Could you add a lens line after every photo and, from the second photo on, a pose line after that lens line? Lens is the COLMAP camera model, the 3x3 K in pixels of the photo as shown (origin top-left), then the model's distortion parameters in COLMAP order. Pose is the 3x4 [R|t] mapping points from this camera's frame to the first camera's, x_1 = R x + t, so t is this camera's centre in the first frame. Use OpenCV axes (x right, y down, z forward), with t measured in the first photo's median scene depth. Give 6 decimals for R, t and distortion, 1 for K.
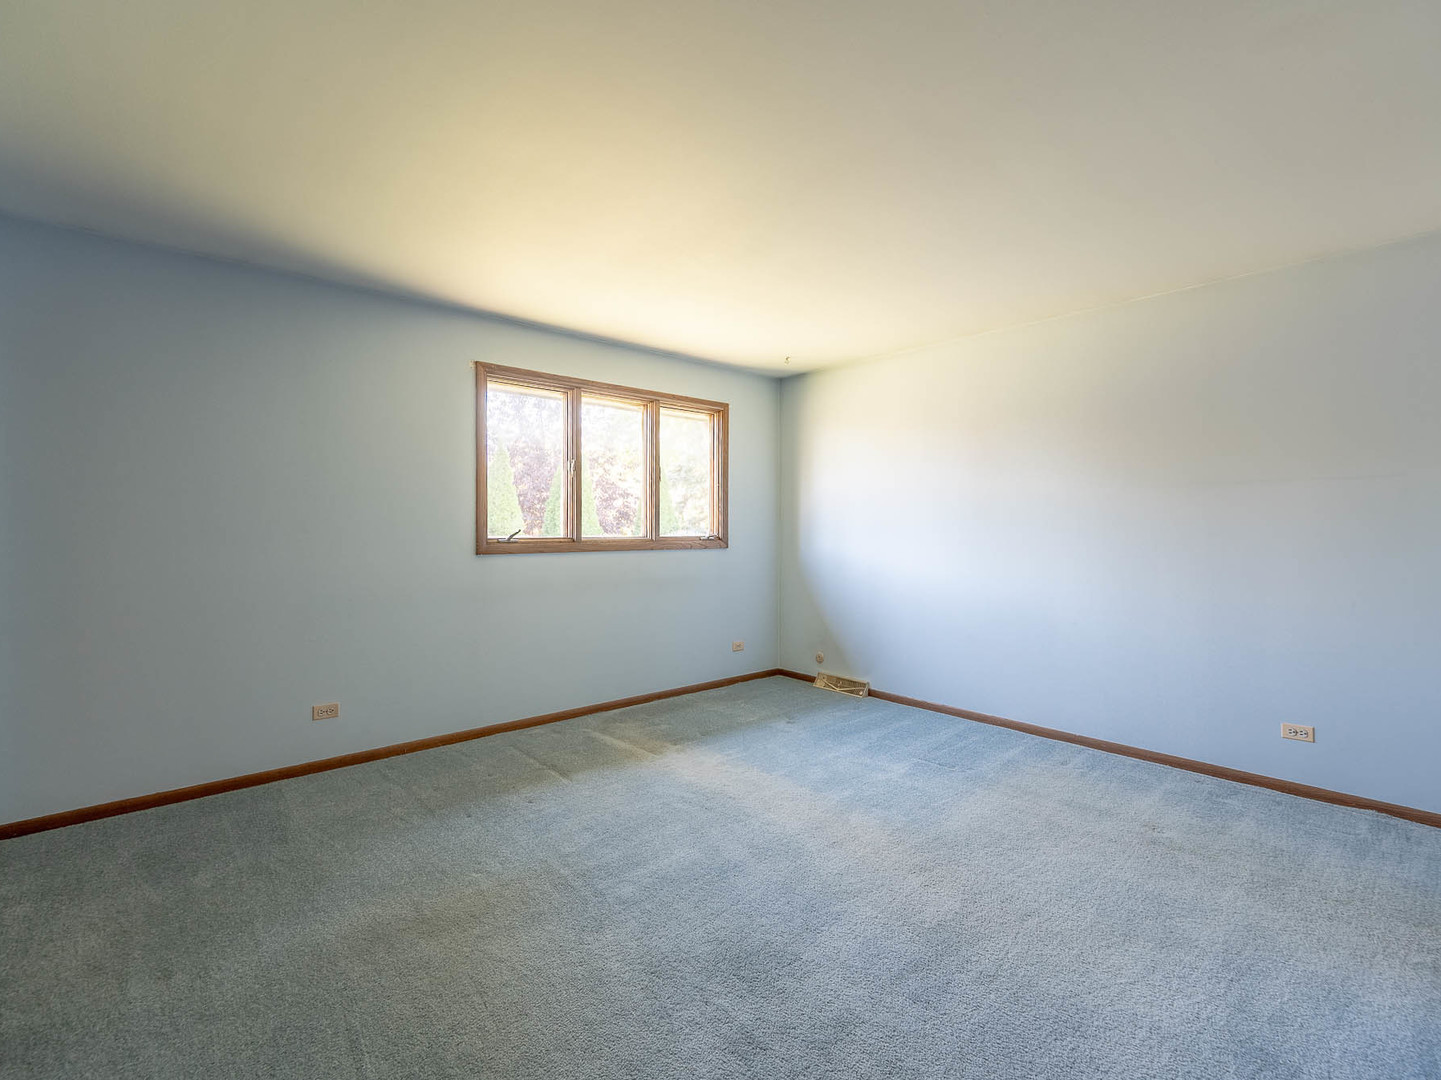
lens RADIAL K [[670.5, 0, 720.5], [0, 670.5, 540.0], [0, 0, 1]] dist [-0.021197, 0.000019]
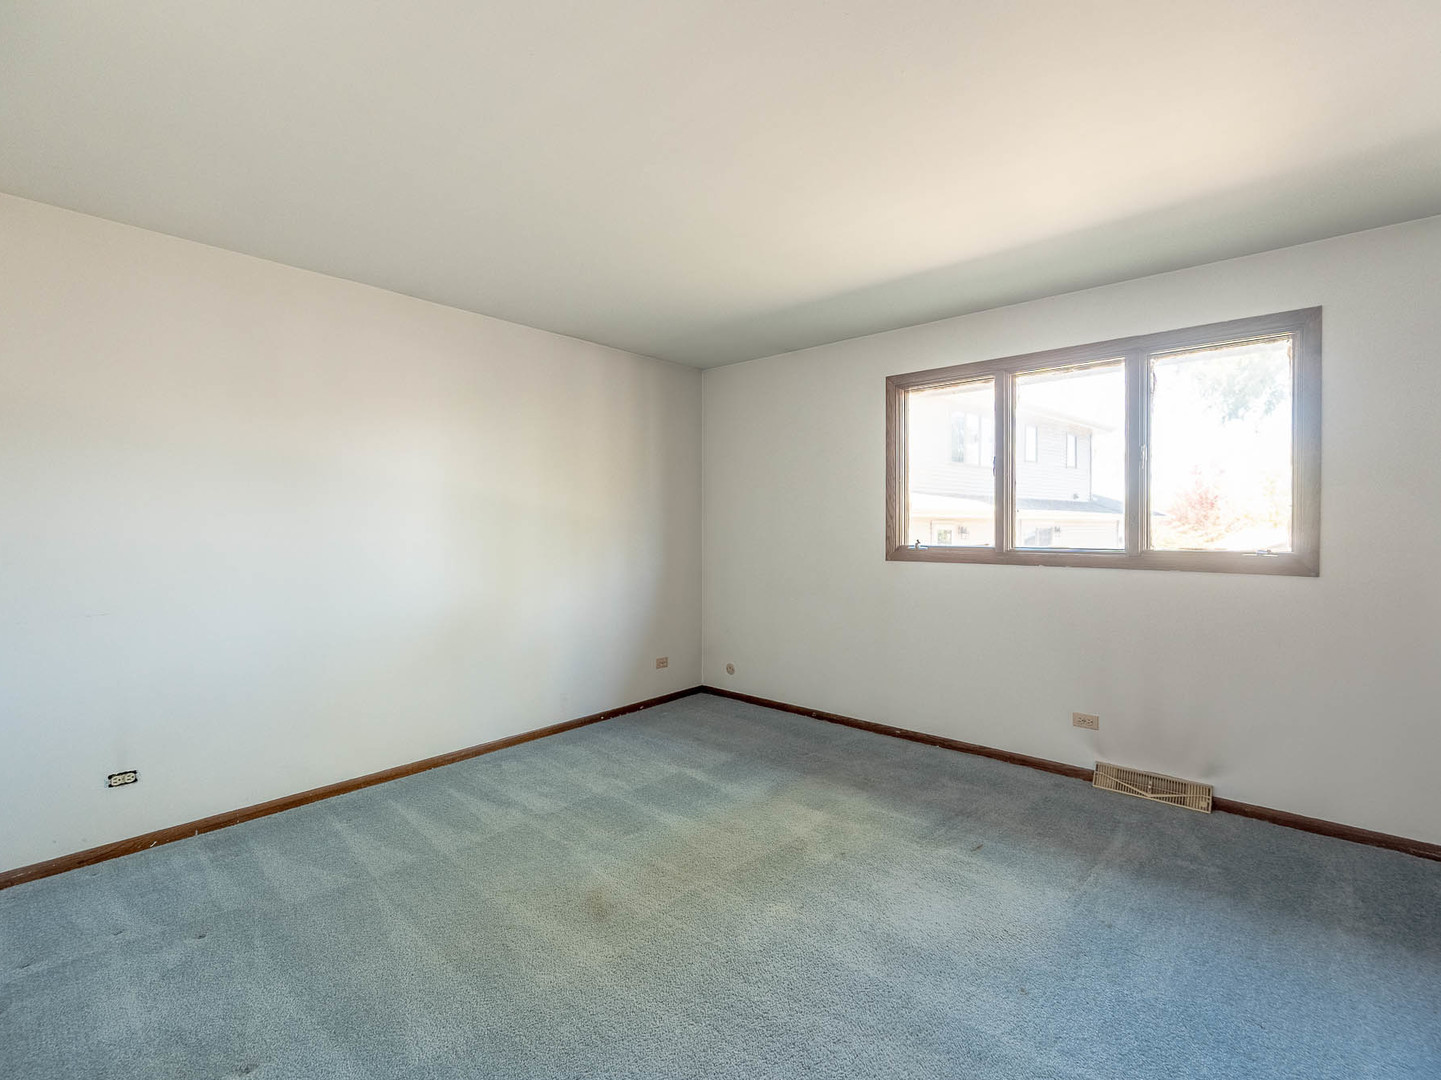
lens RADIAL K [[670.5, 0, 720.5], [0, 670.5, 540.0], [0, 0, 1]] dist [-0.021197, 0.000019]
pose [[0.064886, 0.008087, -0.997860, 0.603981], [-0.031226, 0.999494, 0.006070, -0.005993], [0.997404, 0.030766, 0.065106, 0.589977]]
